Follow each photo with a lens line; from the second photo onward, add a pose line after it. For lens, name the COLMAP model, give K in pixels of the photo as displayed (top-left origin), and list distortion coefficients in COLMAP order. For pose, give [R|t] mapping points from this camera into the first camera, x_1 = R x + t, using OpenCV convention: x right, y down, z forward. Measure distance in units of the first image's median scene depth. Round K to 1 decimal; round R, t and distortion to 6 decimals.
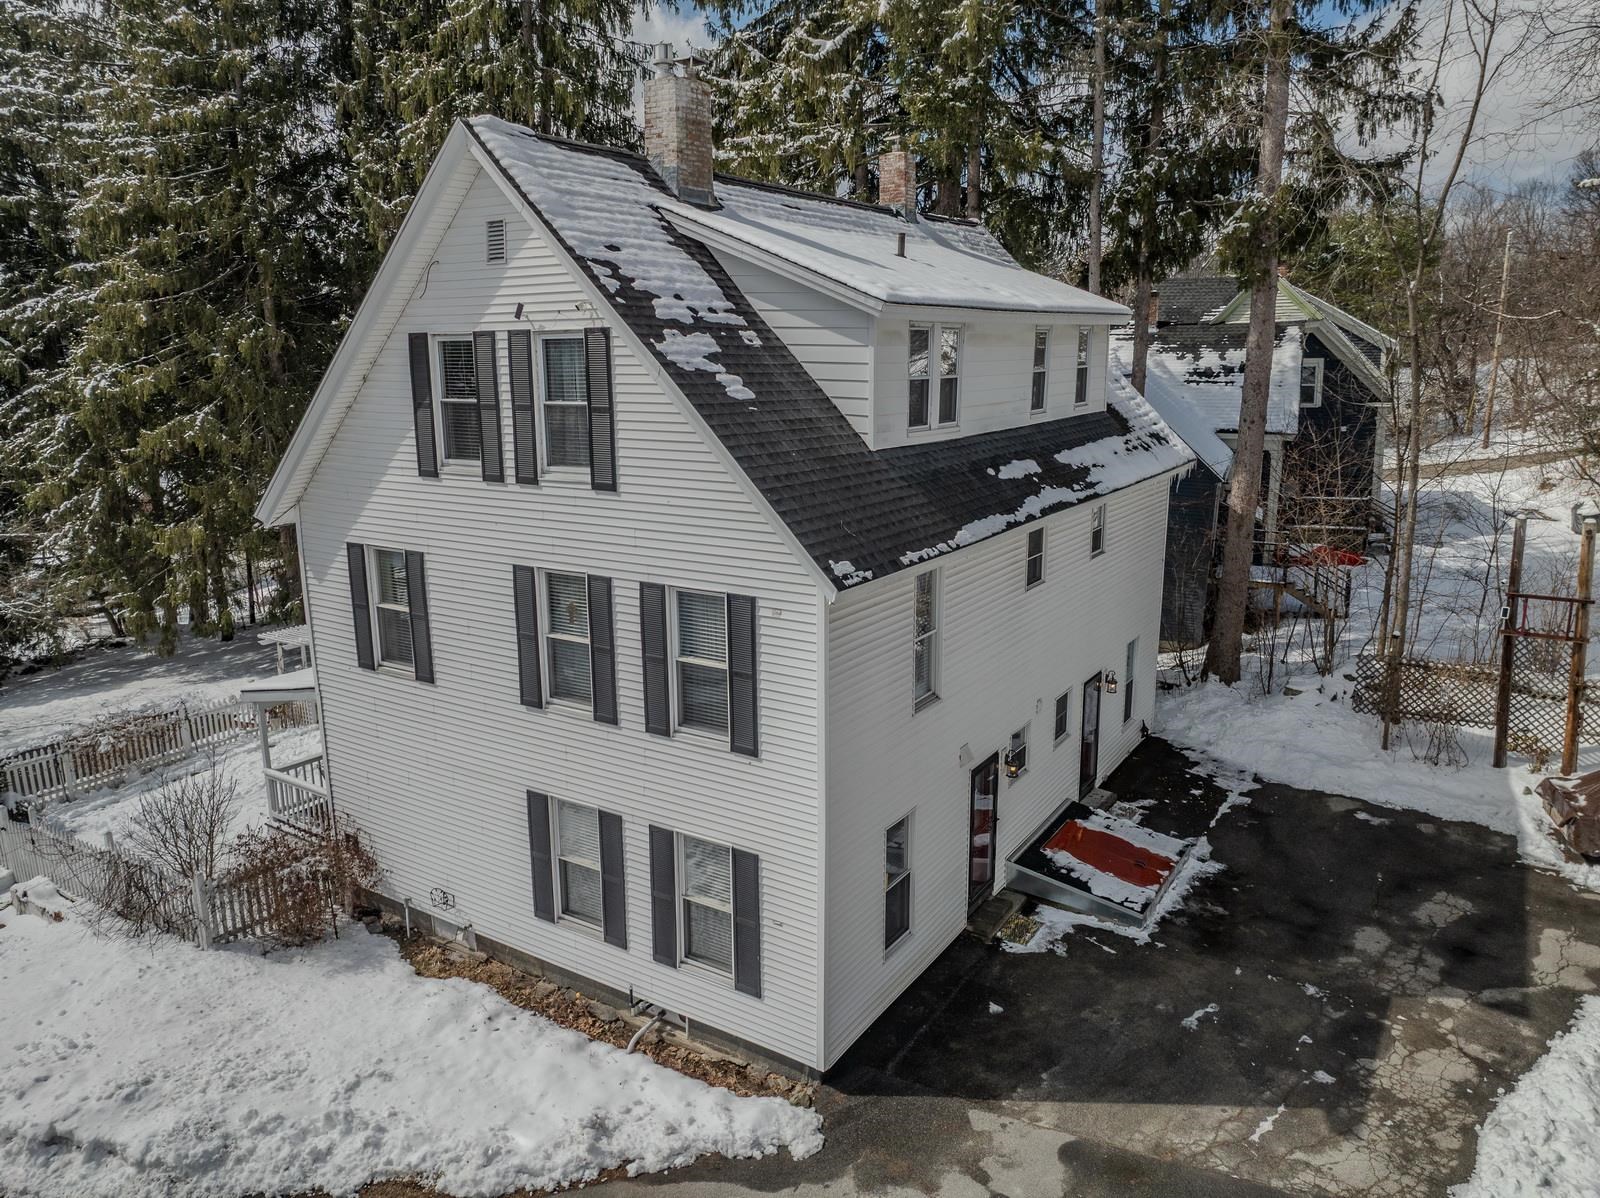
lens RADIAL K [[1126.8, 0, 798.6], [0, 1126.8, 583.8], [0, 0, 1]] dist [-0.046547, 0.019494]
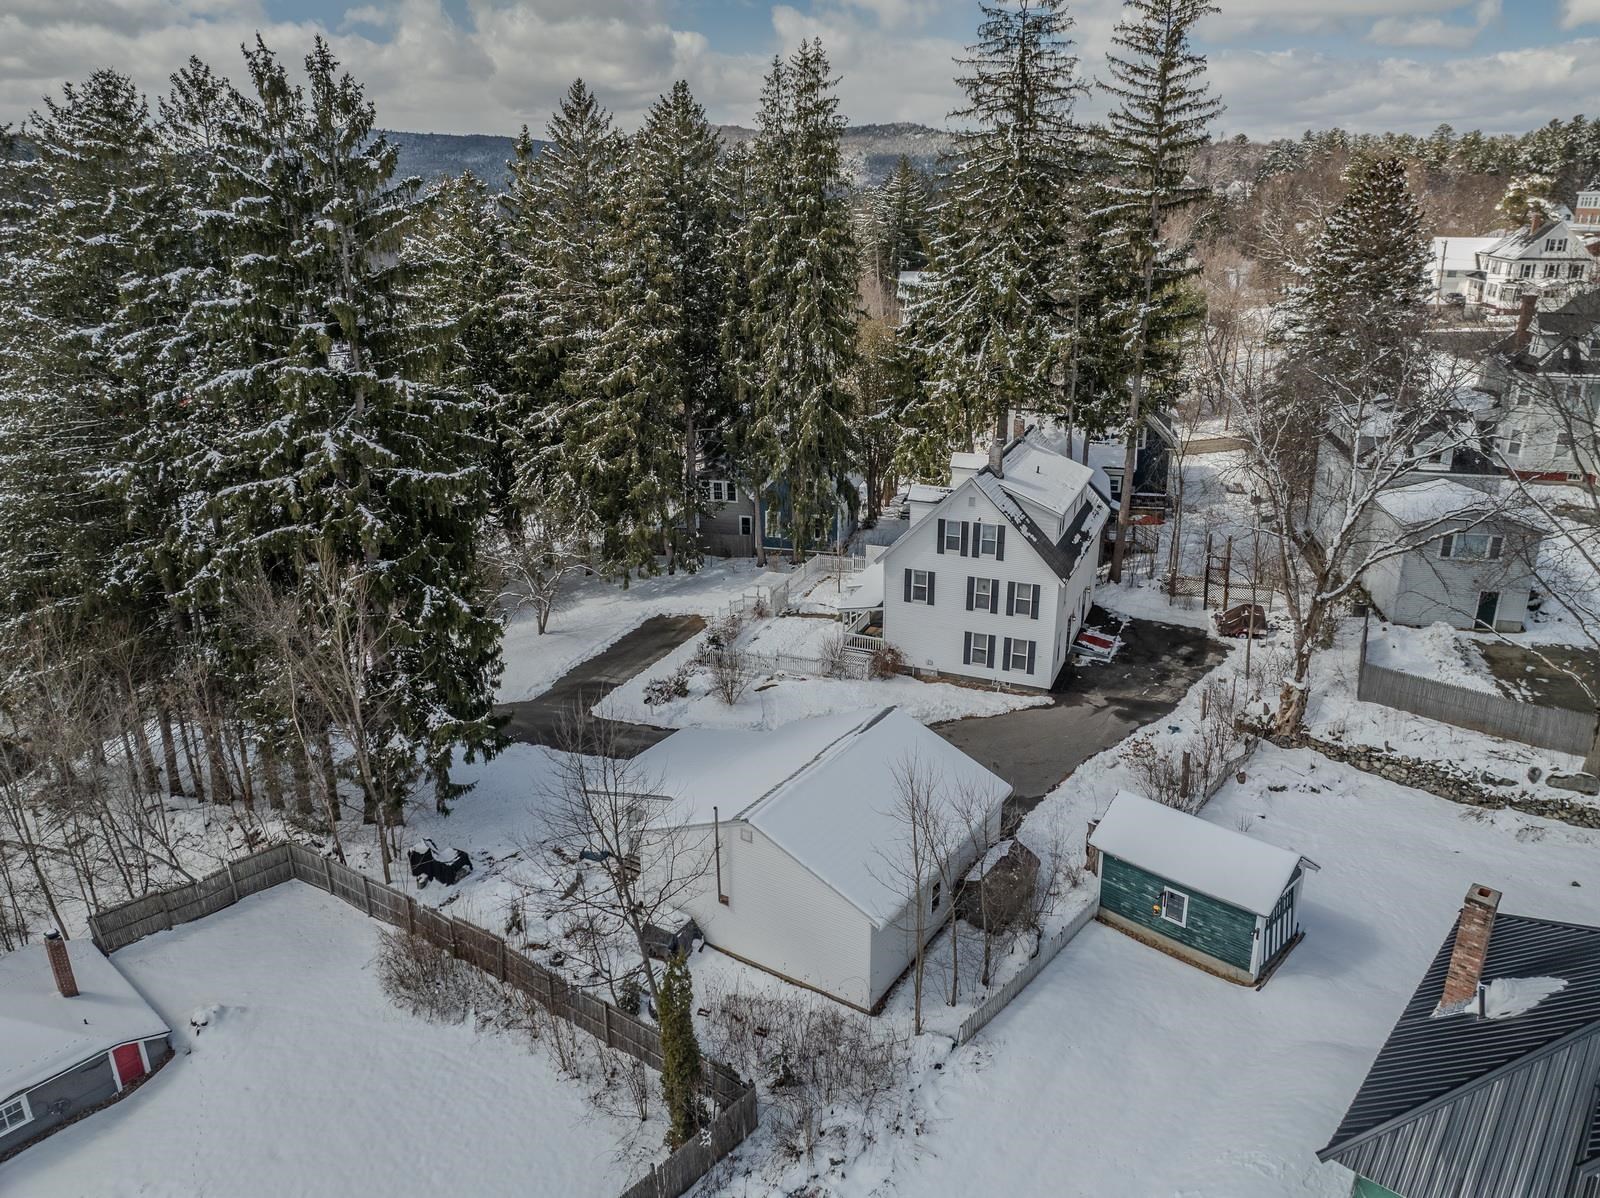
lens RADIAL K [[1126.8, 0, 798.6], [0, 1126.8, 583.8], [0, 0, 1]] dist [-0.046547, 0.019494]
pose [[0.986407, -0.052089, 0.155848, -1.458740], [0.031644, 0.990890, 0.130900, -0.526950], [-0.161247, -0.124189, 0.979069, -2.807725]]
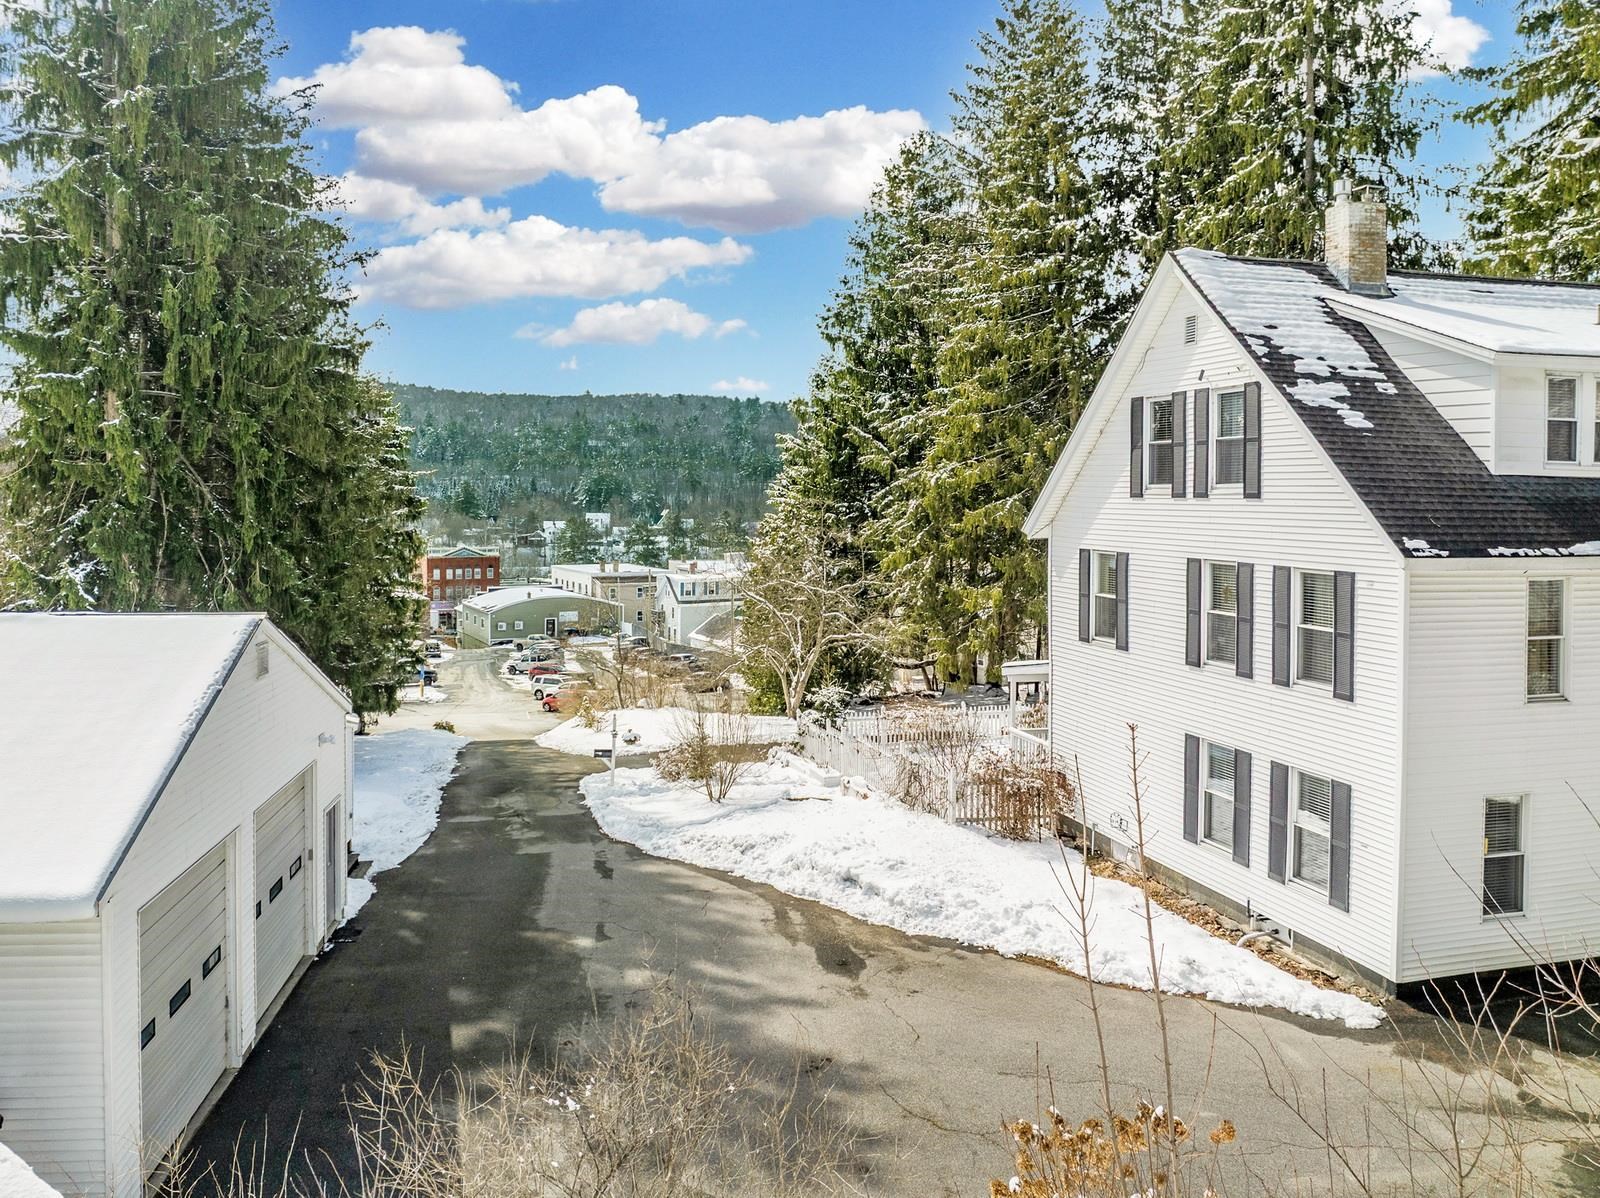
lens RADIAL K [[1189.1, 0, 667.5], [0, 1189.1, 490.8], [0, 0, 1]] dist [-0.009698, -0.010690]
pose [[0.705881, 0.014714, -0.708177, 0.316086], [-0.164559, 0.975836, -0.143751, 0.212025], [0.688950, 0.218008, 0.691246, -0.446982]]
